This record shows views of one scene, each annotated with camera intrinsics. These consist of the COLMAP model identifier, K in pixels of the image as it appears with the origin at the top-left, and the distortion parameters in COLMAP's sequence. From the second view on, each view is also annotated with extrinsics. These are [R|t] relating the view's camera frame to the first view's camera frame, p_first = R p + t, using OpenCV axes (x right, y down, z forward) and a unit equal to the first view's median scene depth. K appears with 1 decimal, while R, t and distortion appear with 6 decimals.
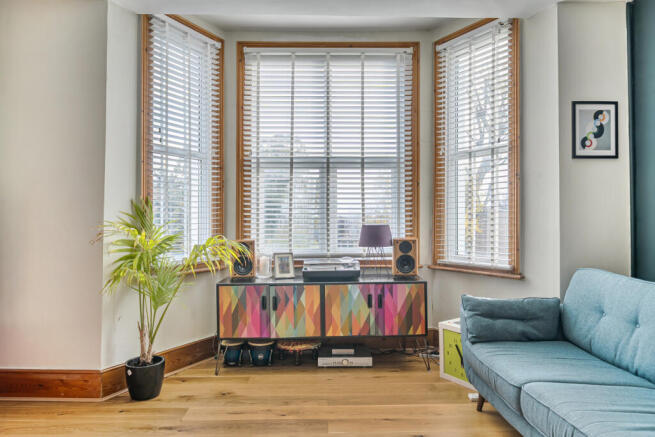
lens RADIAL K [[437.4, 0, 327.6], [0, 437.4, 219.7], [0, 0, 1]] dist [0.008338, -0.004446]
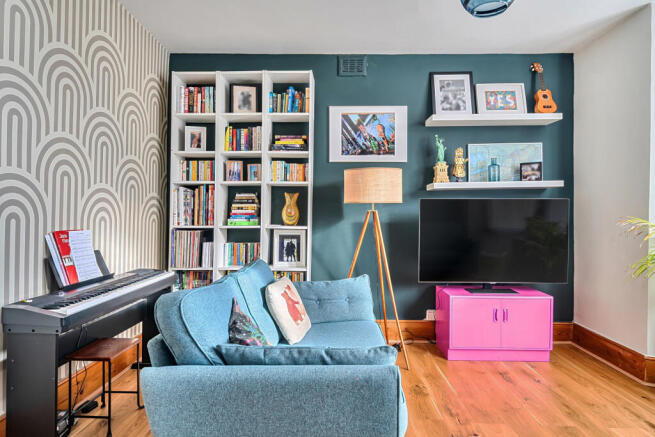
lens RADIAL K [[409.6, 0, 326.4], [0, 409.6, 219.3], [0, 0, 1]] dist [0.006052, 0.000438]
pose [[-0.045238, -0.002700, -0.998973, 0.440110], [0.012679, 0.999914, -0.003277, 0.002485], [0.998896, -0.012815, -0.045200, 0.229780]]
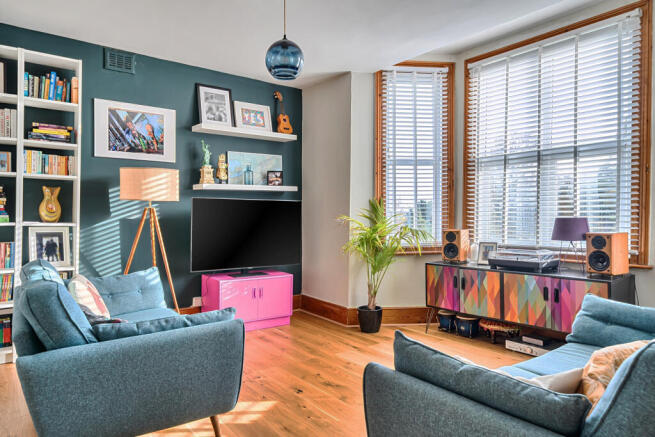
lens RADIAL K [[437.4, 0, 325.9], [0, 437.4, 218.3], [0, 0, 1]] dist [0.008338, -0.004446]
pose [[0.582904, 0.005673, -0.812521, 0.615513], [0.008503, 0.999878, 0.013082, -0.003863], [0.812497, -0.014534, 0.582784, 0.010912]]
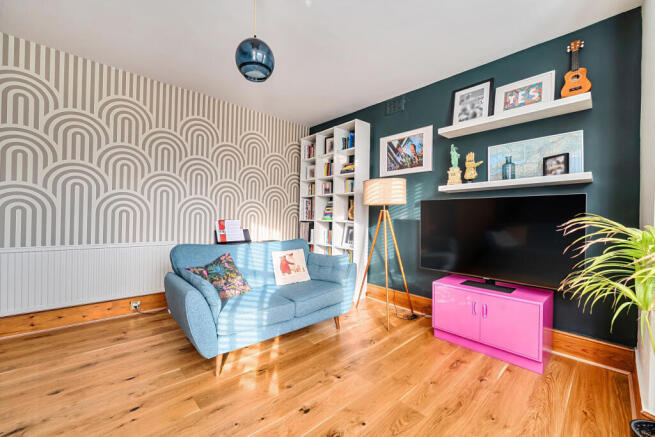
lens RADIAL K [[264.7, 0, 326.0], [0, 264.7, 219.0], [0, 0, 1]] dist [-0.001743, 0.000467]
pose [[-0.753813, -0.008336, -0.657036, 0.168808], [-0.005268, 0.999964, -0.006644, 0.015592], [0.657068, -0.001547, -0.753830, 0.830671]]
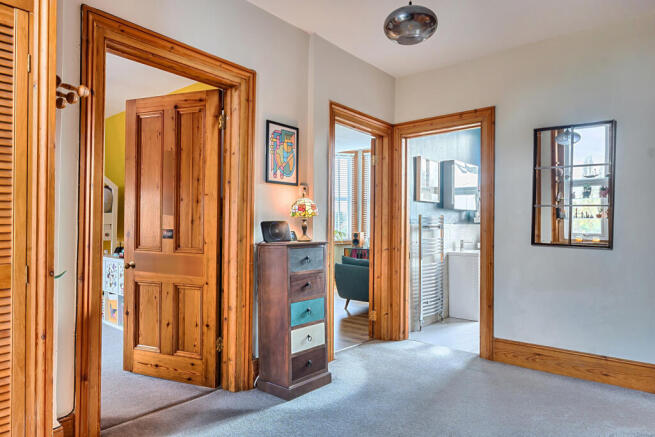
lens RADIAL K [[409.6, 0, 329.0], [0, 409.6, 221.7], [0, 0, 1]] dist [0.006052, 0.000438]
pose [[0.737494, -0.003969, -0.675342, 1.394443], [0.004933, 0.999988, -0.000490, -0.015635], [0.675335, -0.002970, 0.737505, -0.948154]]
